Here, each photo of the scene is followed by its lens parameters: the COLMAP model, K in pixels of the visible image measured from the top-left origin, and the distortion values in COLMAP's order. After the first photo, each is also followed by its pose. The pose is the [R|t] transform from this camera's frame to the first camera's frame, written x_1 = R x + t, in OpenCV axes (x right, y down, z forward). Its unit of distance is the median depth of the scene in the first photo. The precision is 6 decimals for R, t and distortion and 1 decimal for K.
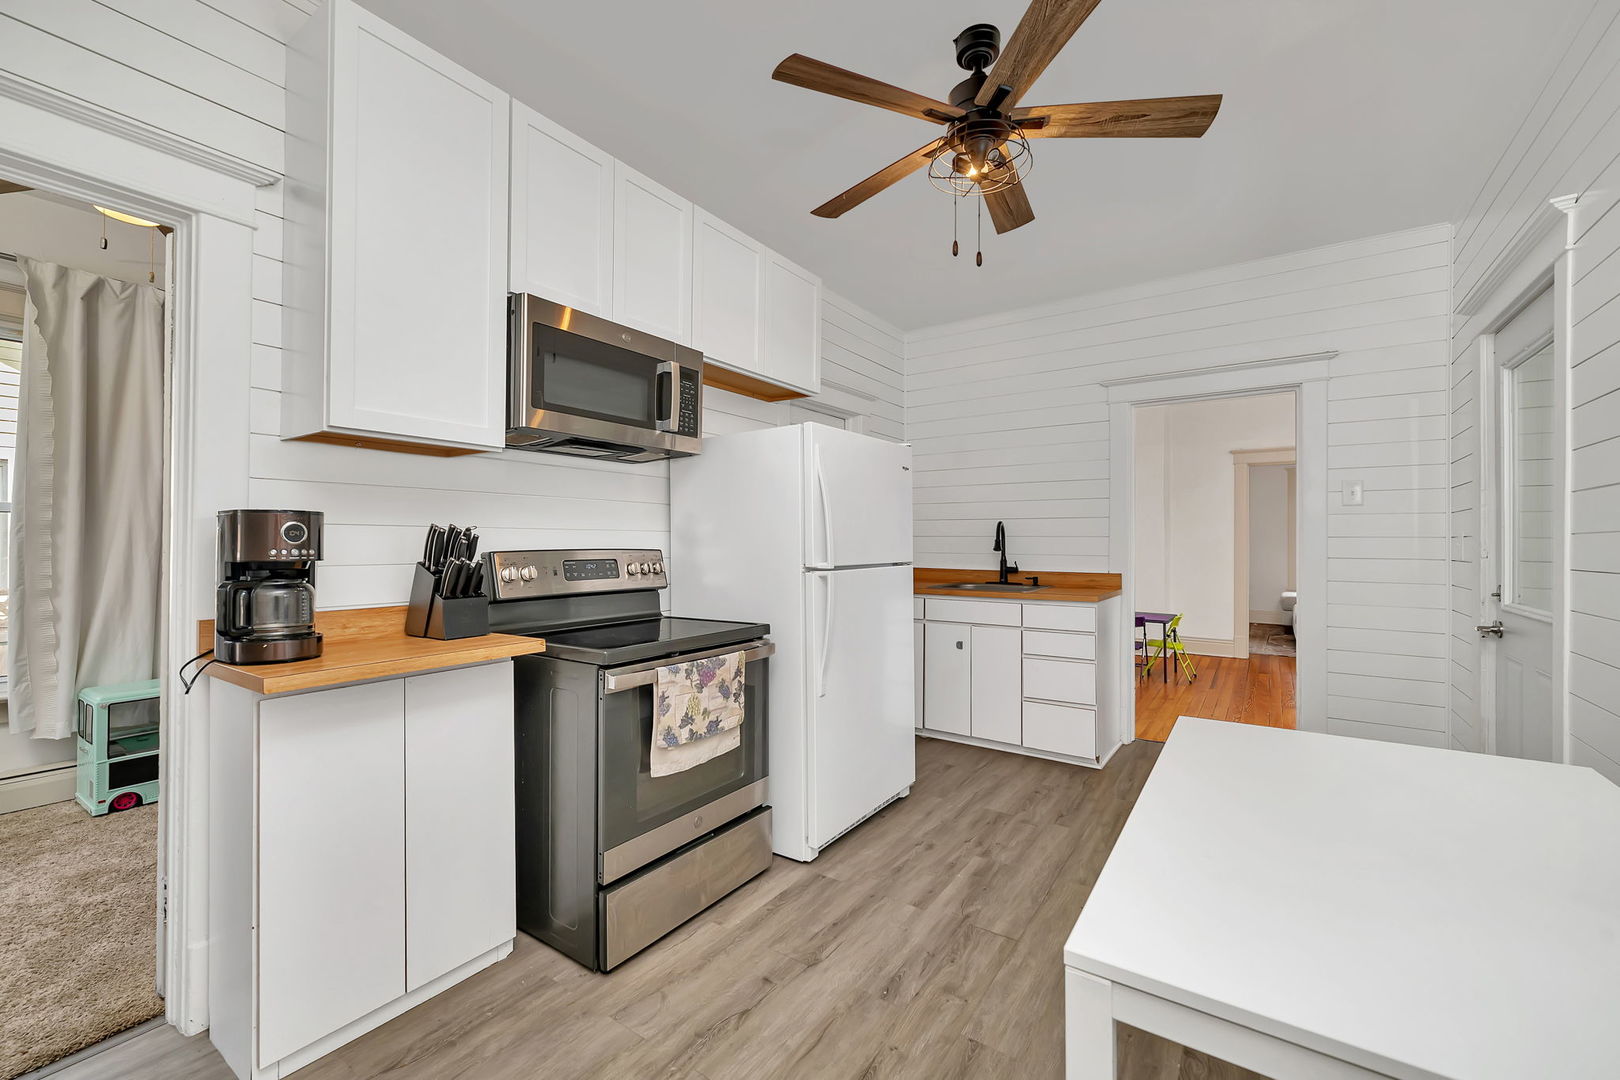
lens RADIAL K [[664.5, 0, 807.3], [0, 664.5, 541.0], [0, 0, 1]] dist [-0.000082, 0.000018]
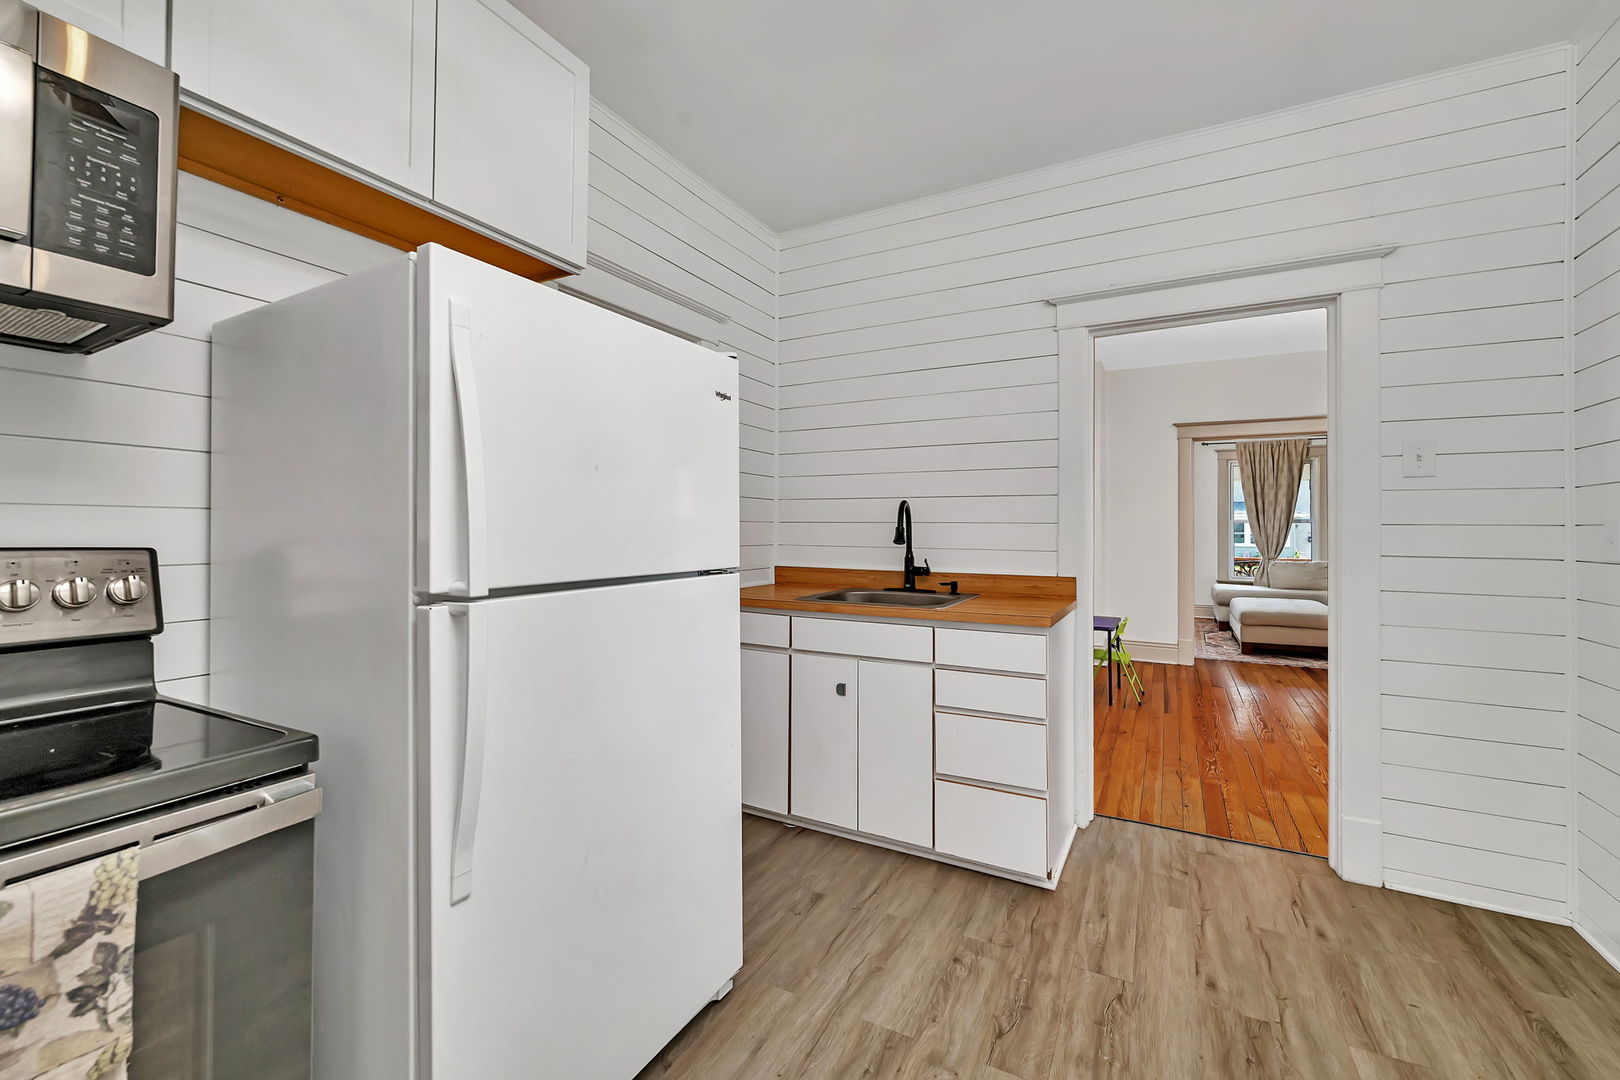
lens RADIAL K [[664.5, 0, 810.2], [0, 664.5, 522.9], [0, 0, 1]] dist [-0.000082, 0.000018]
pose [[0.993285, 0.002397, 0.115668, 0.142716], [-0.001585, 0.999973, -0.007114, -0.001529], [-0.115682, 0.006883, 0.993262, 0.412940]]
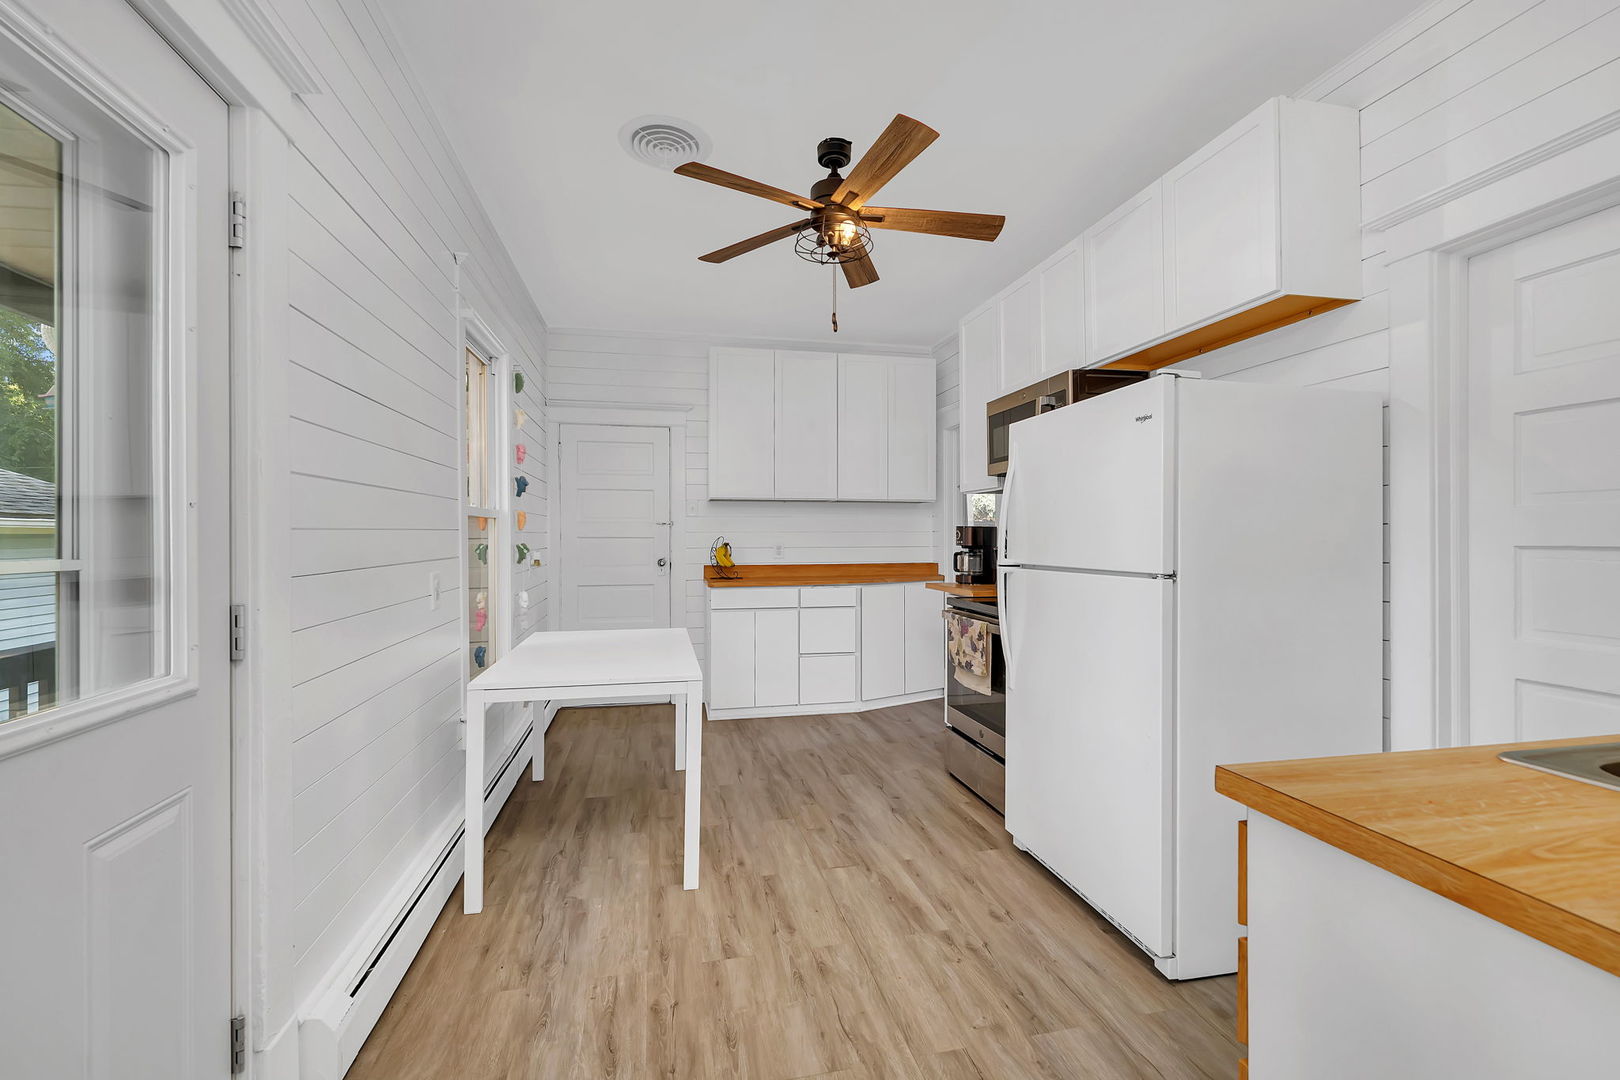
lens RADIAL K [[664.5, 0, 802.9], [0, 664.5, 540.9], [0, 0, 1]] dist [-0.000082, 0.000018]
pose [[-0.679107, 0.003524, -0.734031, 0.734968], [0.000851, 0.999992, 0.004013, 0.000084], [0.734039, 0.002101, -0.679105, 1.080975]]
